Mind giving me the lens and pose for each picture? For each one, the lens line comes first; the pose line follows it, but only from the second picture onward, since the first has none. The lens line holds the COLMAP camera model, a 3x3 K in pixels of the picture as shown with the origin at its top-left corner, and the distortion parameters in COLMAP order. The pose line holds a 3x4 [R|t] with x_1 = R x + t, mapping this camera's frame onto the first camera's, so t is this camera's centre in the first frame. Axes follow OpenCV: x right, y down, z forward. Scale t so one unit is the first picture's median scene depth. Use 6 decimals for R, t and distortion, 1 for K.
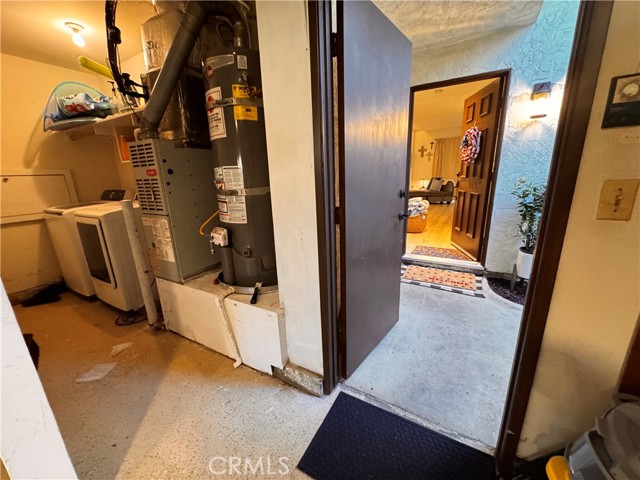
lens RADIAL K [[260.7, 0, 320.0], [0, 260.7, 240.0], [0, 0, 1]] dist [0.000176, 0.000045]
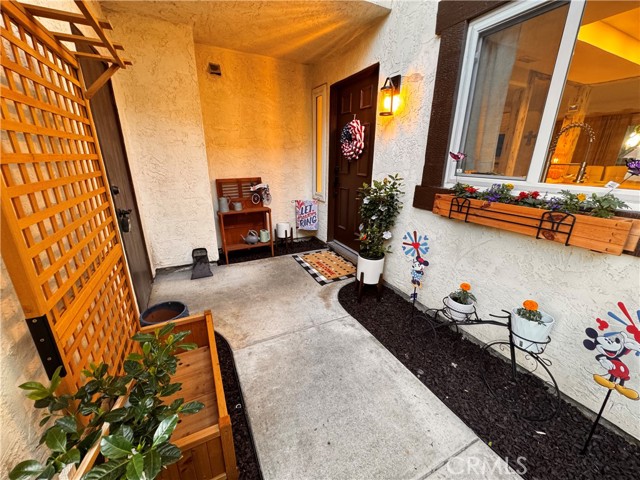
lens RADIAL K [[256.9, 0, 320.0], [0, 256.9, 240.0], [0, 0, 1]] dist [-0.032600, -0.000001]
pose [[0.833118, 0.208354, -0.512350, 1.051806], [-0.179049, 0.978049, 0.106591, -0.066995], [0.523312, 0.002933, 0.852136, 0.088044]]
